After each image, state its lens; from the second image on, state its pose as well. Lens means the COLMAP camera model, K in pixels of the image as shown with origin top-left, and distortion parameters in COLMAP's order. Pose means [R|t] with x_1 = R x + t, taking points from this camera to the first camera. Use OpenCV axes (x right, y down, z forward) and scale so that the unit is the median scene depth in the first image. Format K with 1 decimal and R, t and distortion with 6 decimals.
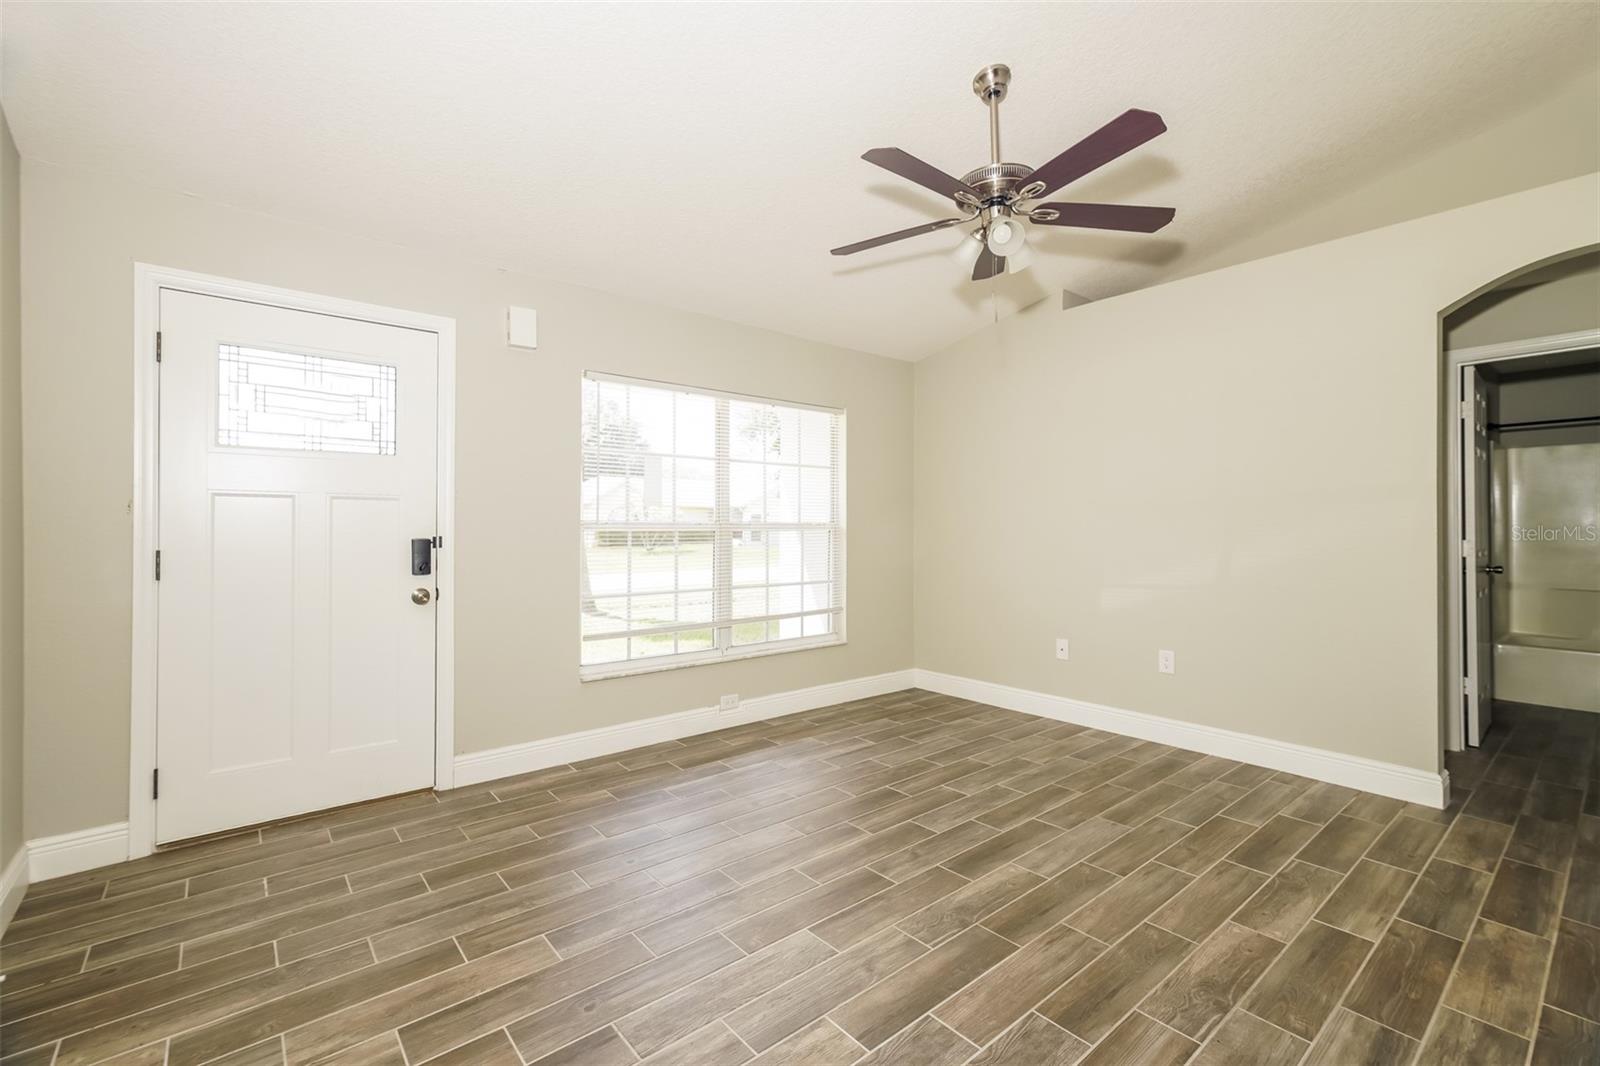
lens RADIAL K [[700.6, 0, 798.9], [0, 700.6, 518.2], [0, 0, 1]] dist [-0.003282, -0.000521]
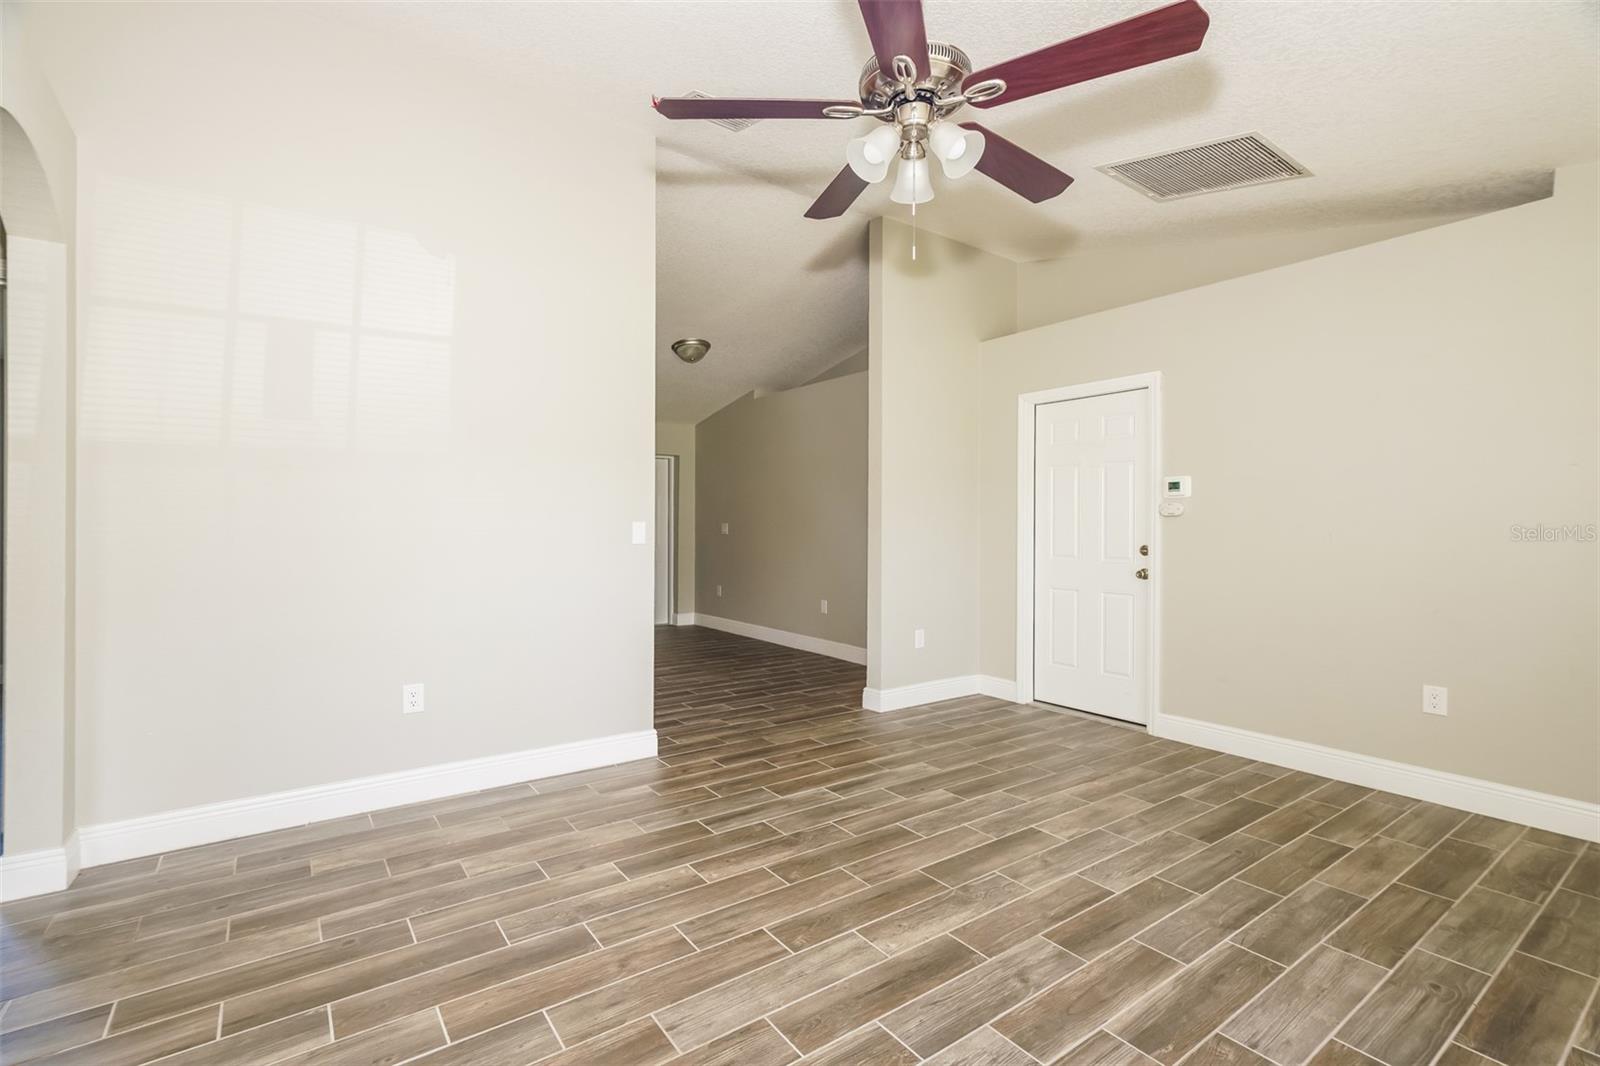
lens RADIAL K [[700.6, 0, 798.9], [0, 700.6, 518.2], [0, 0, 1]] dist [-0.003282, -0.000521]
pose [[-0.997161, -0.005425, 0.075106, 0.404578], [-0.007433, 0.999622, -0.026479, 0.052347], [-0.074934, -0.026962, -0.996824, 2.059815]]
